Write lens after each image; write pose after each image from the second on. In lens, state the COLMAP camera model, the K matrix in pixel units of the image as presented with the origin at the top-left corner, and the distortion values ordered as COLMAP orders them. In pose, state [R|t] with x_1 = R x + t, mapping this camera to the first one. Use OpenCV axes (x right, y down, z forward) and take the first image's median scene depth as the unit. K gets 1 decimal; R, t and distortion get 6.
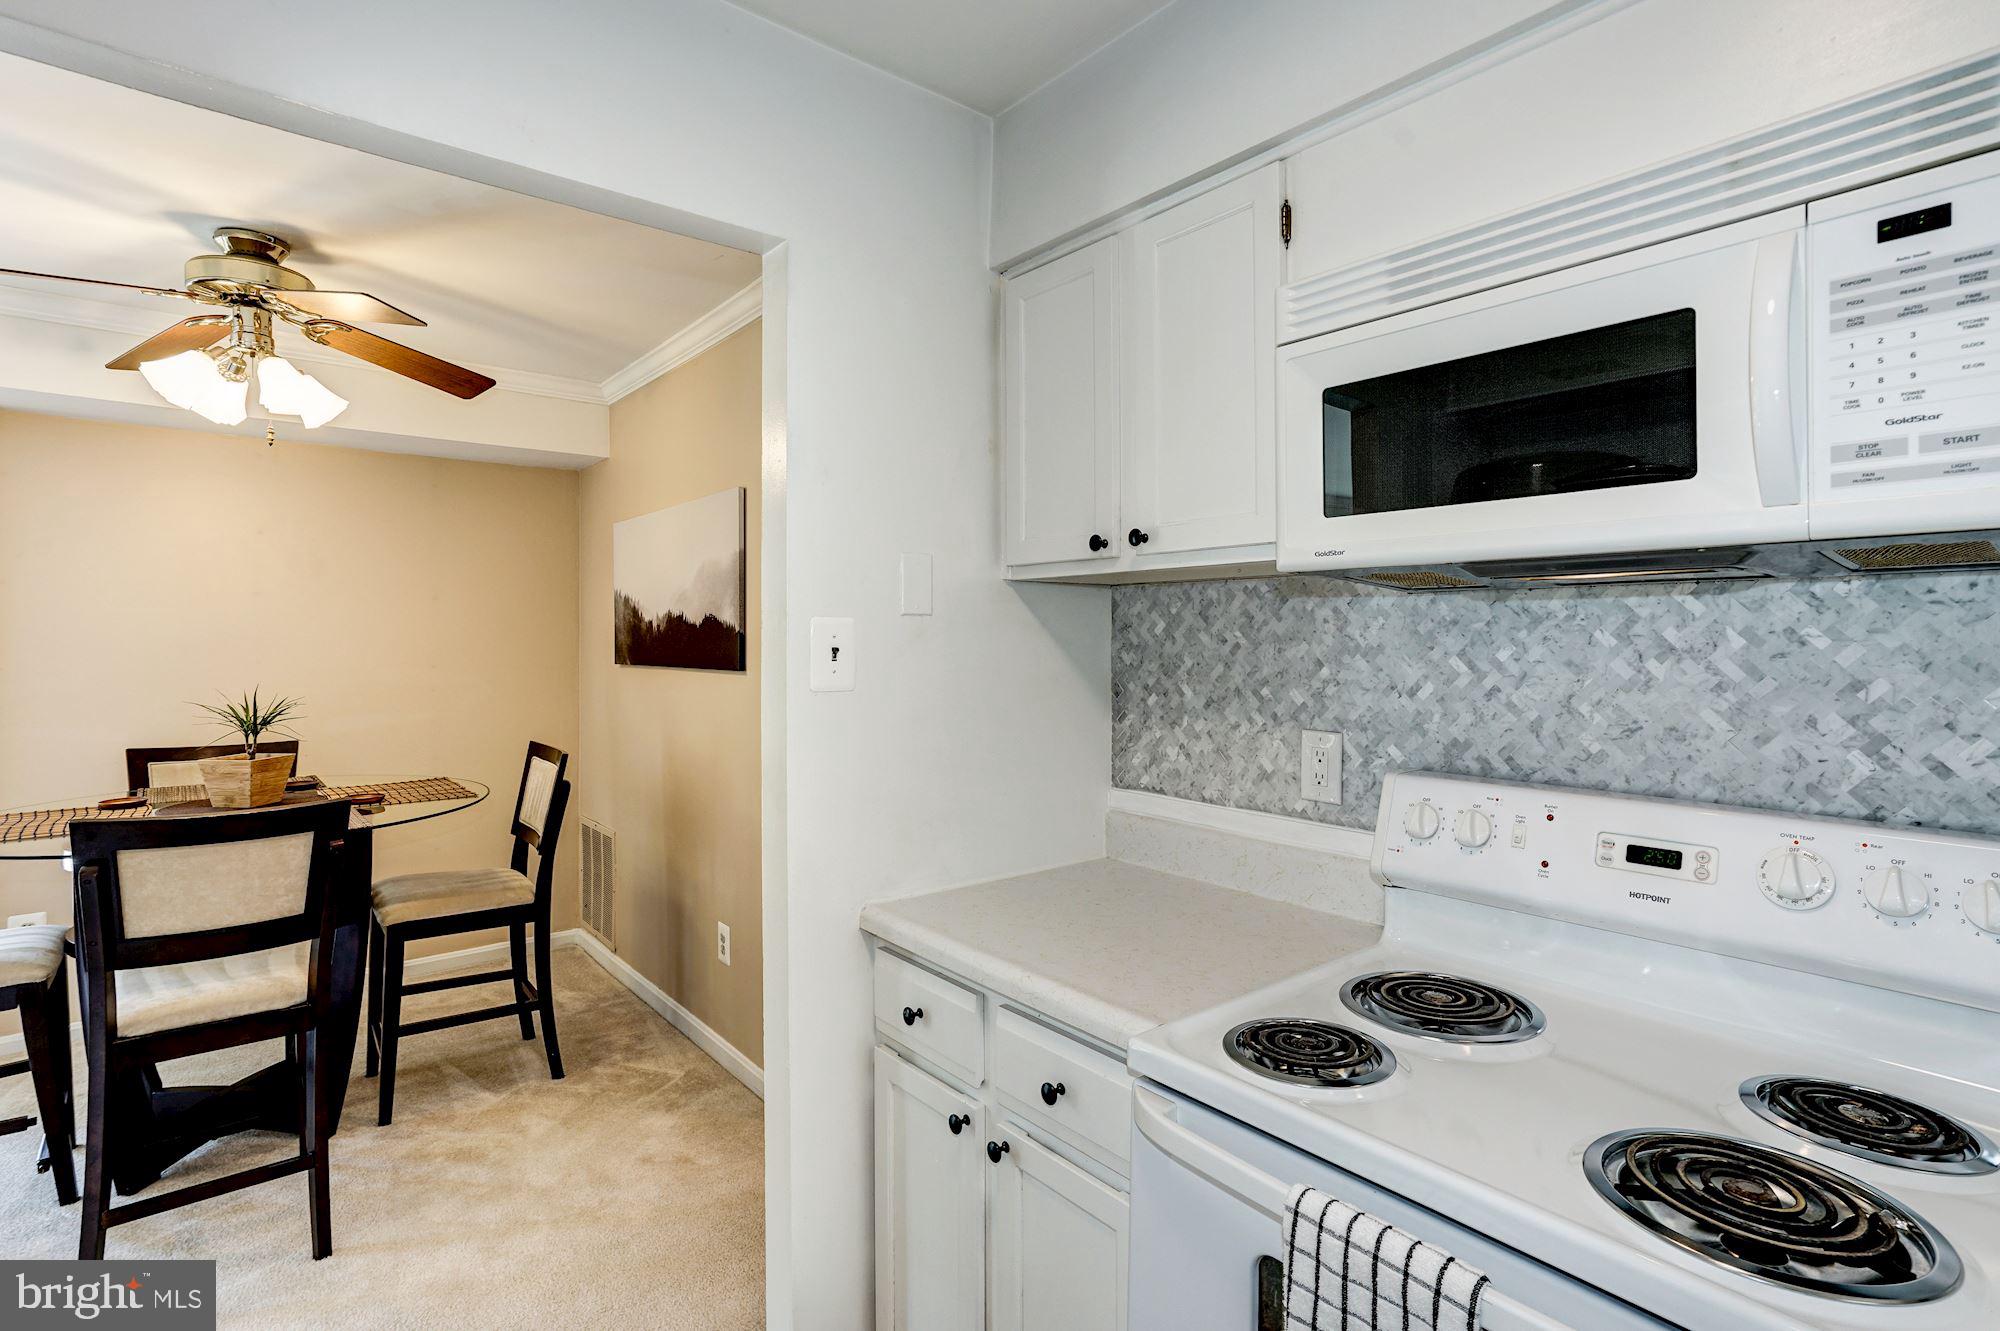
lens RADIAL K [[967.4, 0, 1000.6], [0, 967.4, 634.1], [0, 0, 1]] dist [-0.023557, 0.013754]
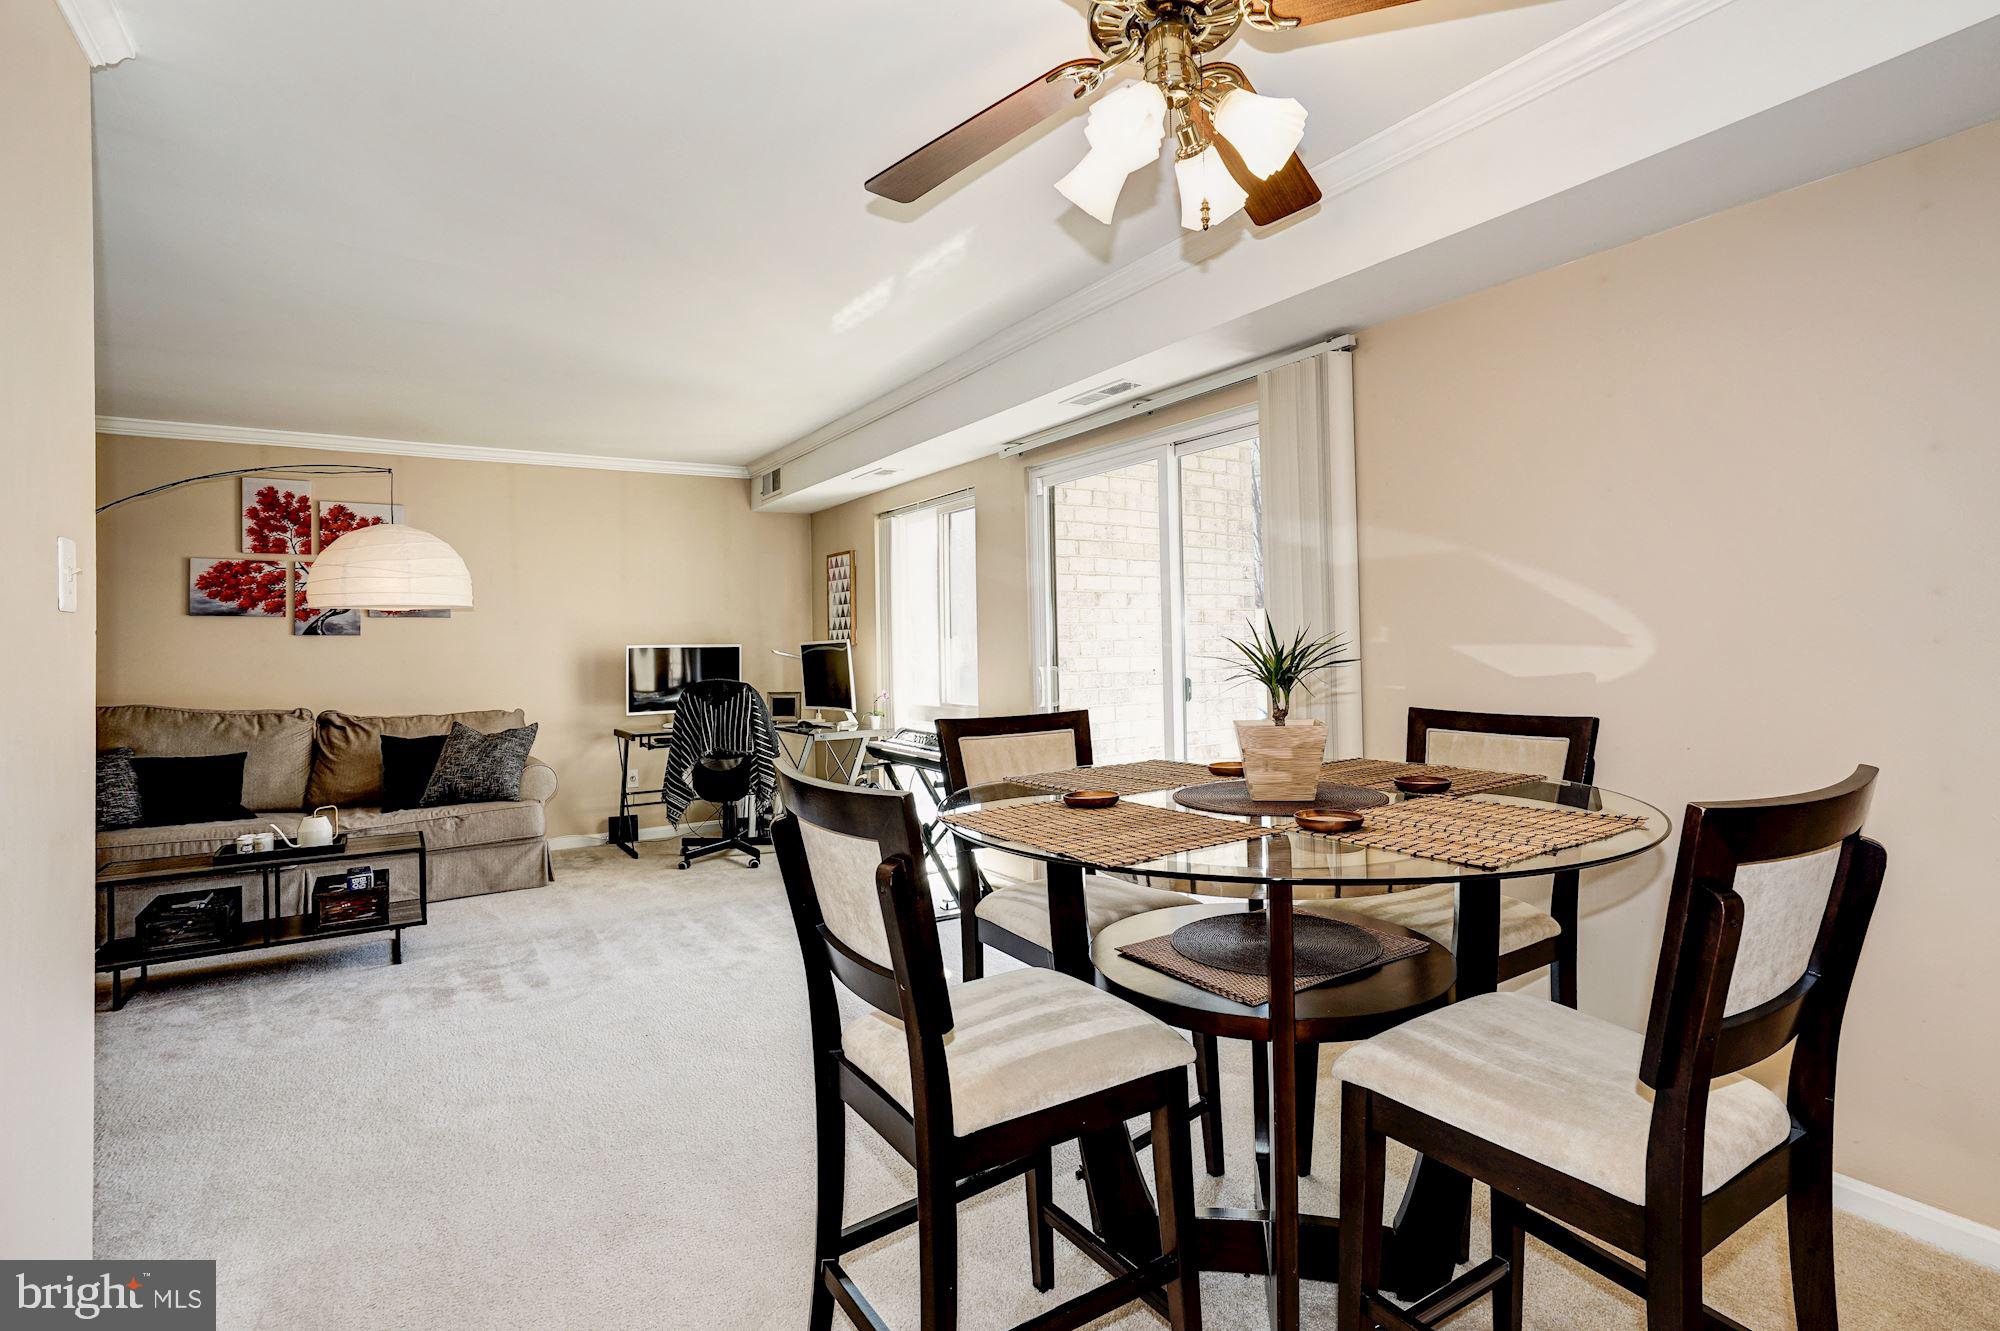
lens RADIAL K [[975.9, 0, 1005.4], [0, 975.9, 630.7], [0, 0, 1]] dist [-0.056156, 0.047413]
pose [[-0.120970, -0.013554, -0.992564, -0.160209], [0.024664, 0.999557, -0.016656, 0.105852], [0.992350, -0.026495, -0.120582, 1.311725]]
